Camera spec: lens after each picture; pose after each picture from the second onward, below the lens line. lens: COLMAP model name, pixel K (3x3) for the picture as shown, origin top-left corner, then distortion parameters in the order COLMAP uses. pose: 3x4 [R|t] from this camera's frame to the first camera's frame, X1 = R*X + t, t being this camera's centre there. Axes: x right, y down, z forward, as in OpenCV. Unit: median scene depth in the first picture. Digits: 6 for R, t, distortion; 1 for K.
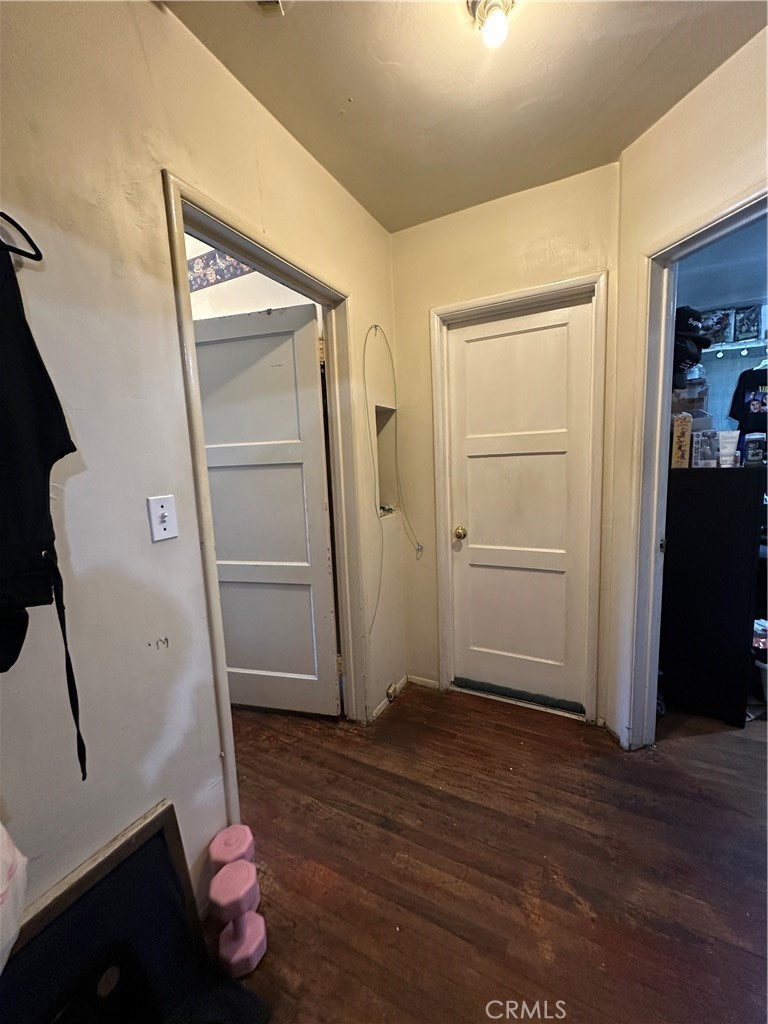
lens RADIAL K [[407.6, 0, 385.8], [0, 407.6, 510.7], [0, 0, 1]] dist [0.000045, 0.001663]
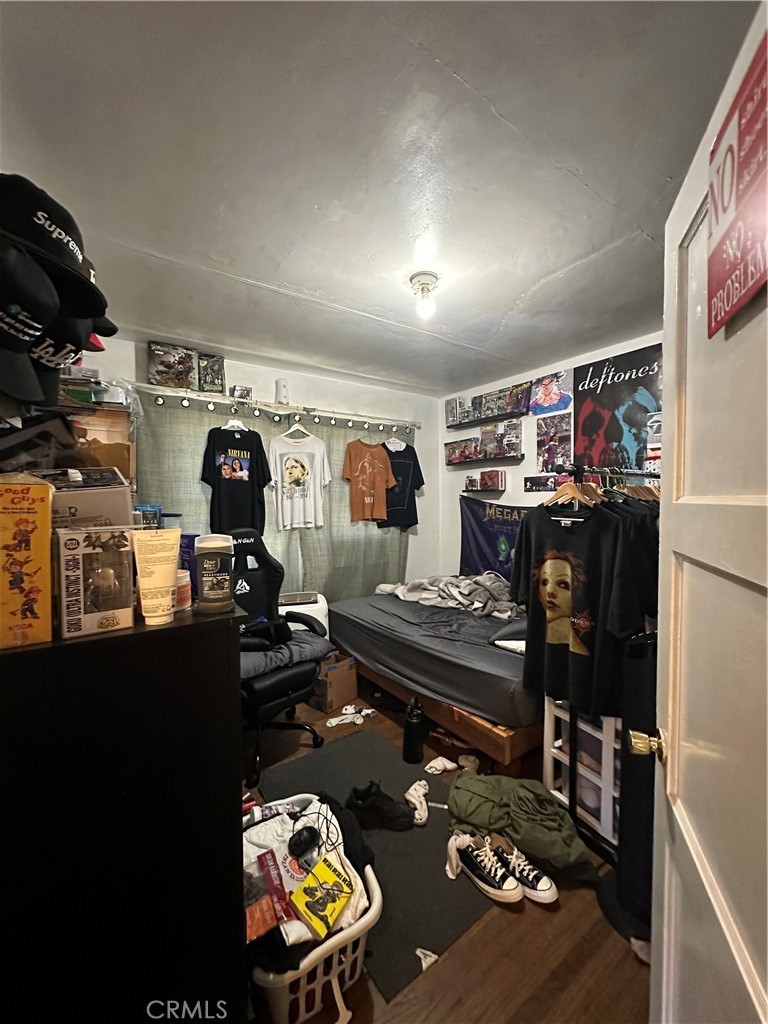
lens RADIAL K [[407.6, 0, 386.7], [0, 407.6, 514.0], [0, 0, 1]] dist [0.000045, 0.001663]
pose [[0.465592, 0.006109, 0.884978, 0.582671], [0.097183, 0.993576, -0.057987, -0.161826], [-0.879647, 0.113003, 0.462007, 0.609251]]
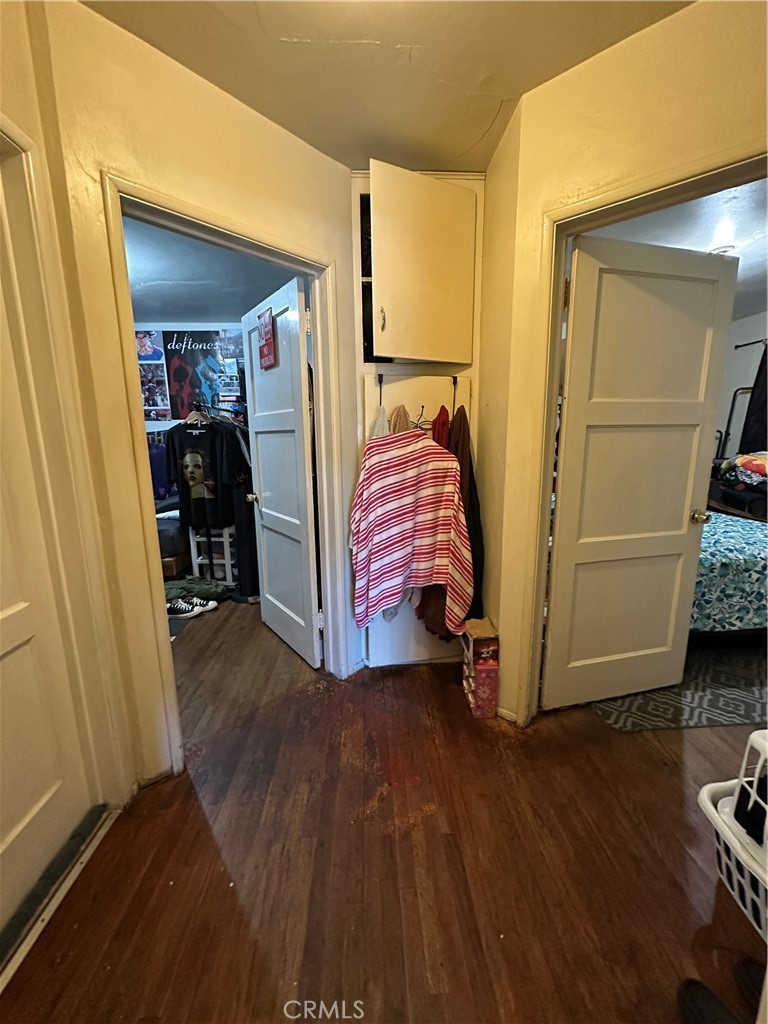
lens RADIAL K [[407.6, 0, 383.8], [0, 407.6, 515.1], [0, 0, 1]] dist [0.000045, 0.001663]
pose [[-0.503239, -0.115609, 0.856379, -0.315357], [0.139808, 0.967062, 0.212708, -0.078513], [-0.852763, 0.226772, -0.470500, 0.882443]]
